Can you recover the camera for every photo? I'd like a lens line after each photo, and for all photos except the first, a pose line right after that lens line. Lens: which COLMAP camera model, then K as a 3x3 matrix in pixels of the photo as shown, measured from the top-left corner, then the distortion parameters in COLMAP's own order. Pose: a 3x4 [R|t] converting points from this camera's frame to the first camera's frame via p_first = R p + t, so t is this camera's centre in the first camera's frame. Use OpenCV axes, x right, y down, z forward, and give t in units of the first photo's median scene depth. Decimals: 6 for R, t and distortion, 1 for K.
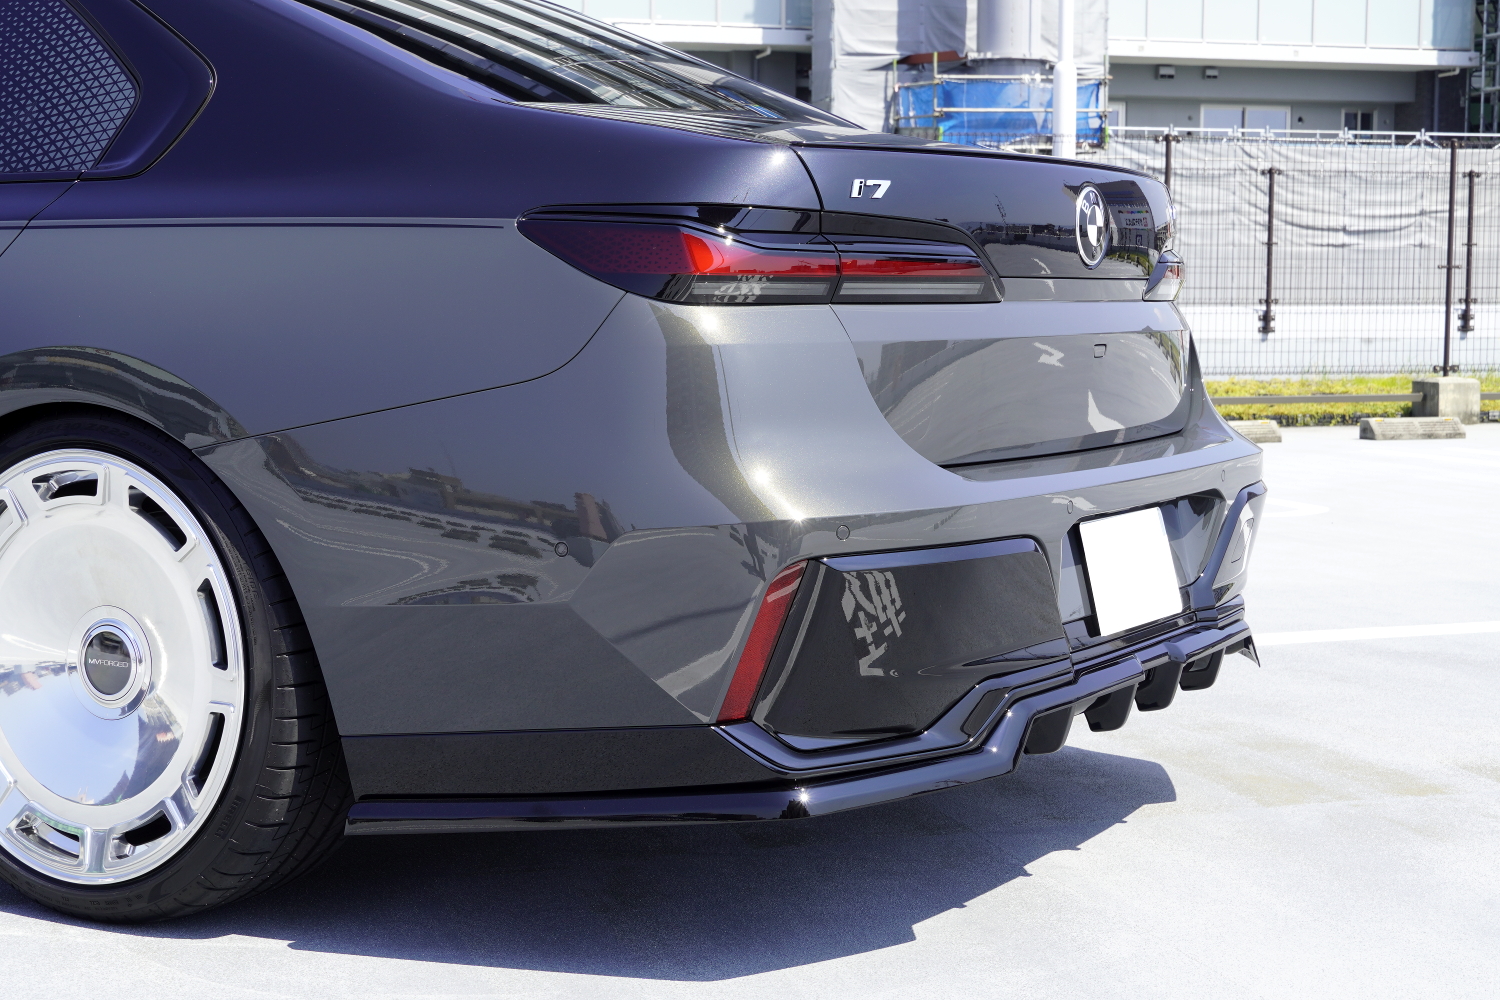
lens RADIAL K [[2383.4, 0, 750.0], [0, 2383.4, 500.0], [0, 0, 1]] dist [0.033902, 0.046060]
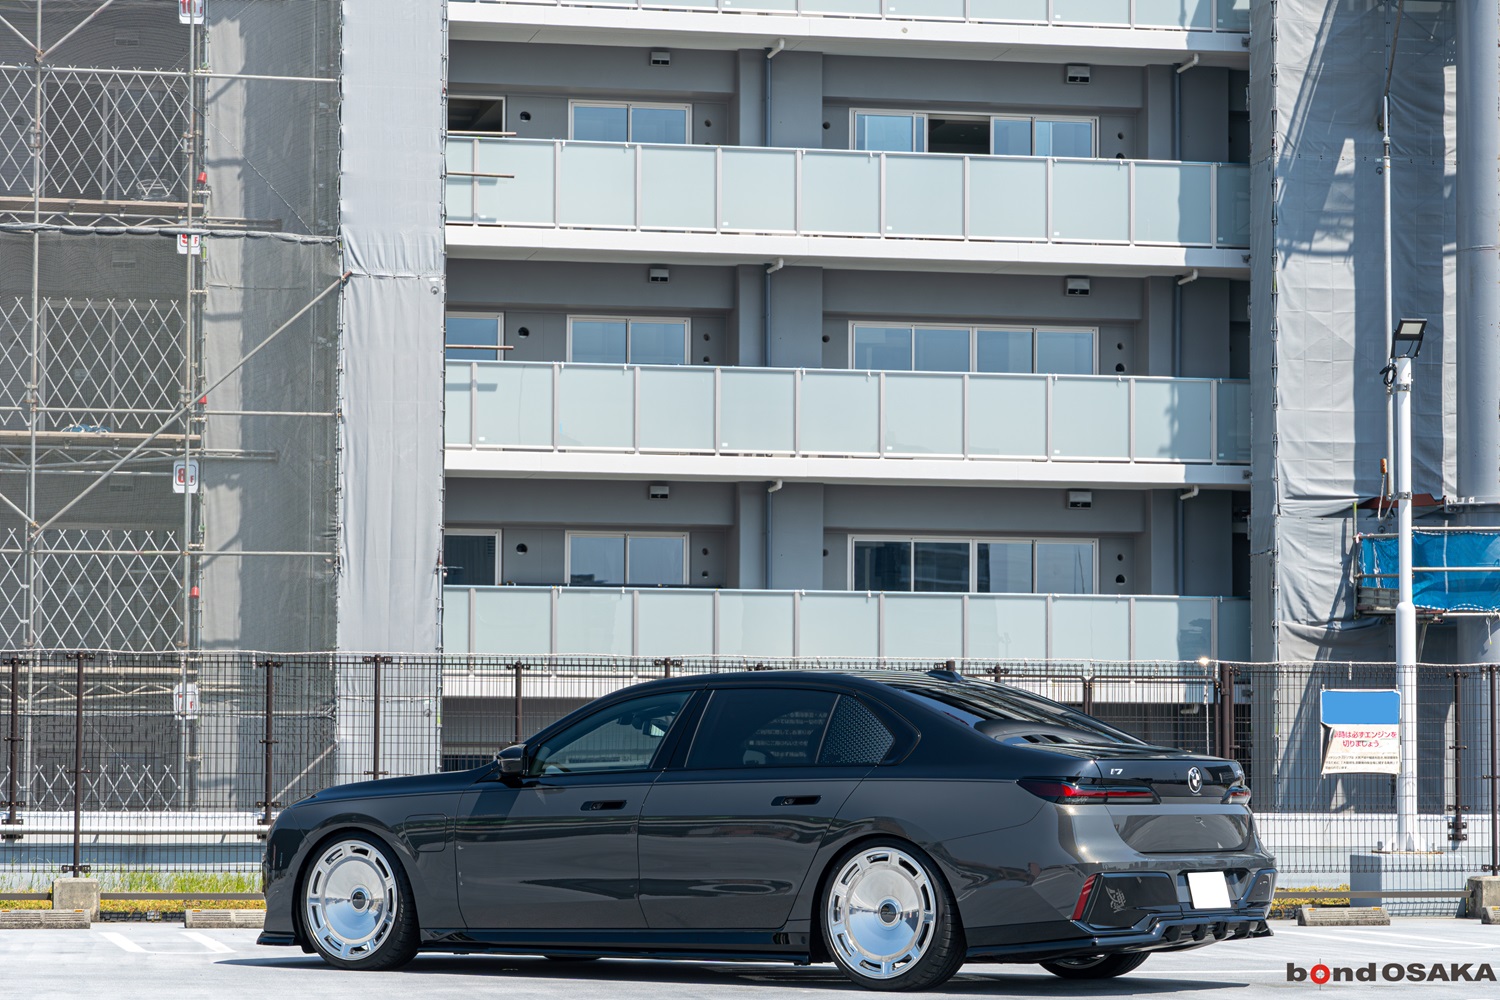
lens RADIAL K [[4285.7, 0, 750.0], [0, 4285.7, 500.0], [0, 0, 1]] dist [0.126614, 1.039588]
pose [[0.994021, -0.006014, -0.109026, 0.177891], [-0.010849, 0.988103, -0.153413, 0.389663], [0.108651, 0.153678, 0.982129, -4.614431]]
